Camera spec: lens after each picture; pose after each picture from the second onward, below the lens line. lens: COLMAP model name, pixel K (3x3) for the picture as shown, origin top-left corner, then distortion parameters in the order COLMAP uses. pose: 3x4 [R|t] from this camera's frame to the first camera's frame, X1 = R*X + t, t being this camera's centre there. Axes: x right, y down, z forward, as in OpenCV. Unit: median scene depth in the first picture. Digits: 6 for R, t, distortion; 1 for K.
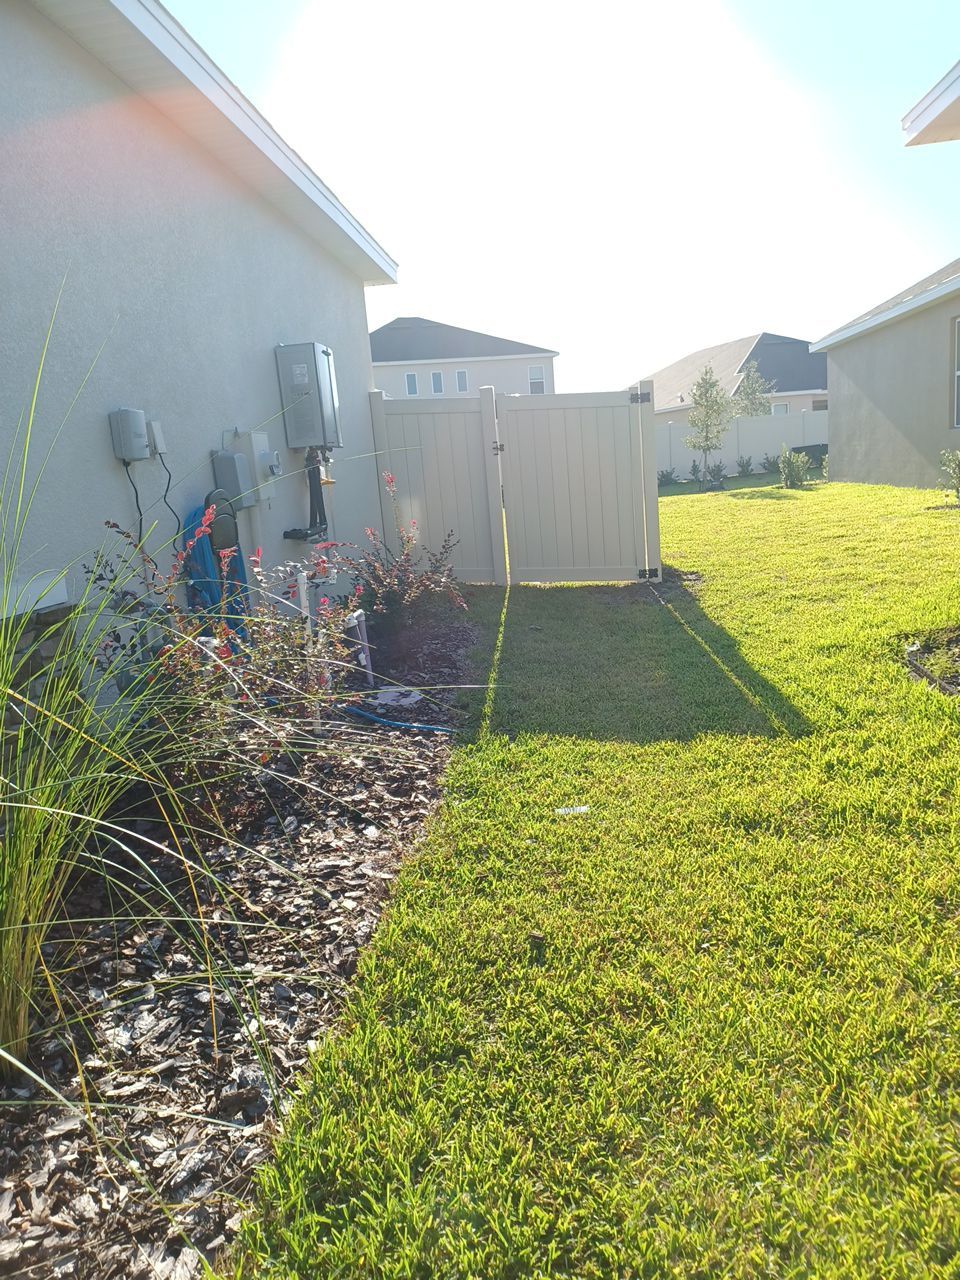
lens RADIAL K [[940.1, 0, 455.7], [0, 940.1, 681.3], [0, 0, 1]] dist [0.025831, -0.000517]
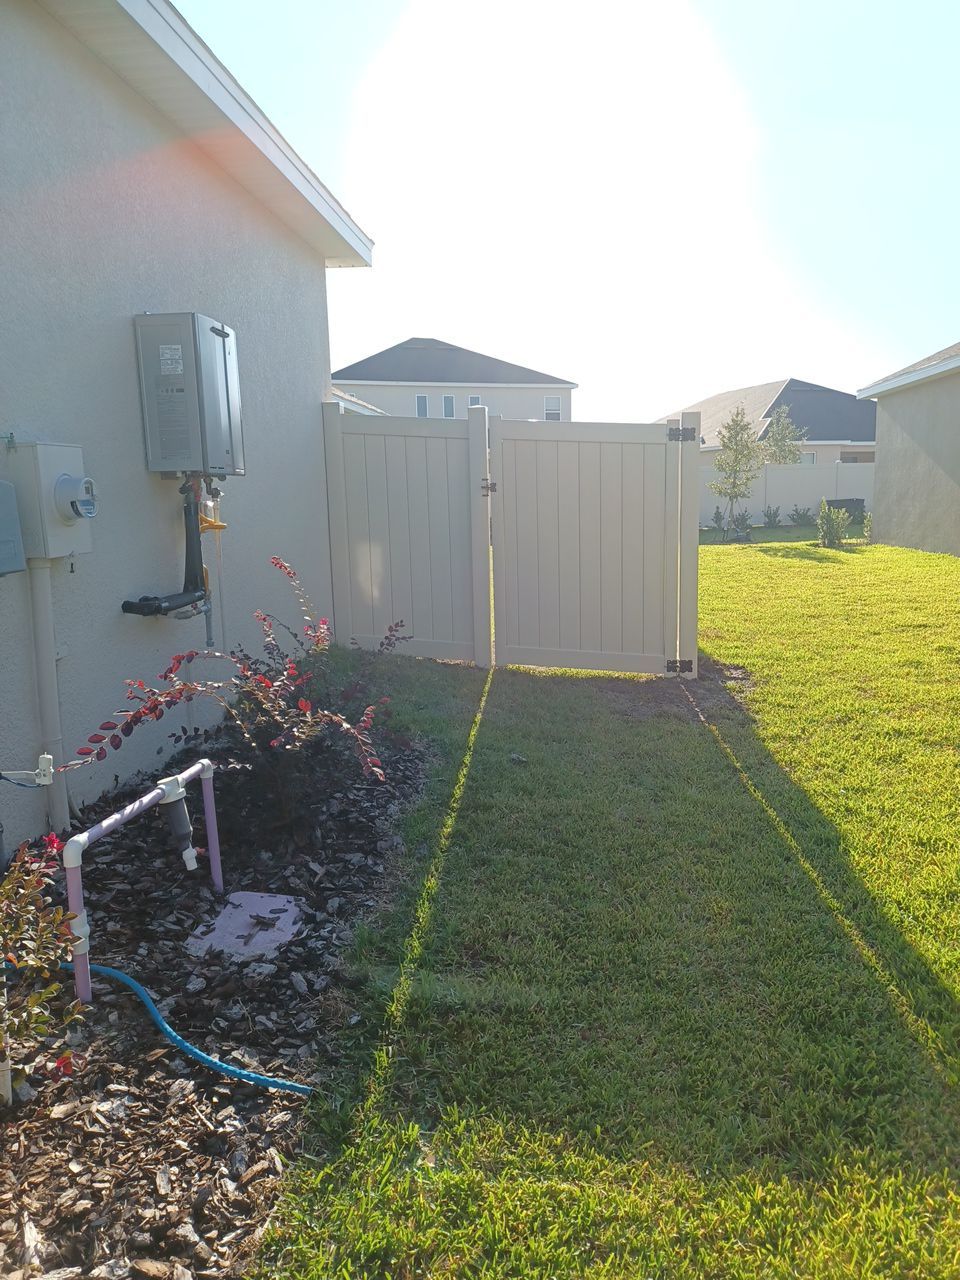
lens RADIAL K [[949.1, 0, 474.0], [0, 949.1, 639.2], [0, 0, 1]] dist [0.030042, -0.002250]
pose [[0.997777, 0.064935, 0.014955, 0.016736], [-0.063729, 0.995476, -0.070468, -0.040597], [-0.019463, 0.069359, 0.997402, 0.141486]]
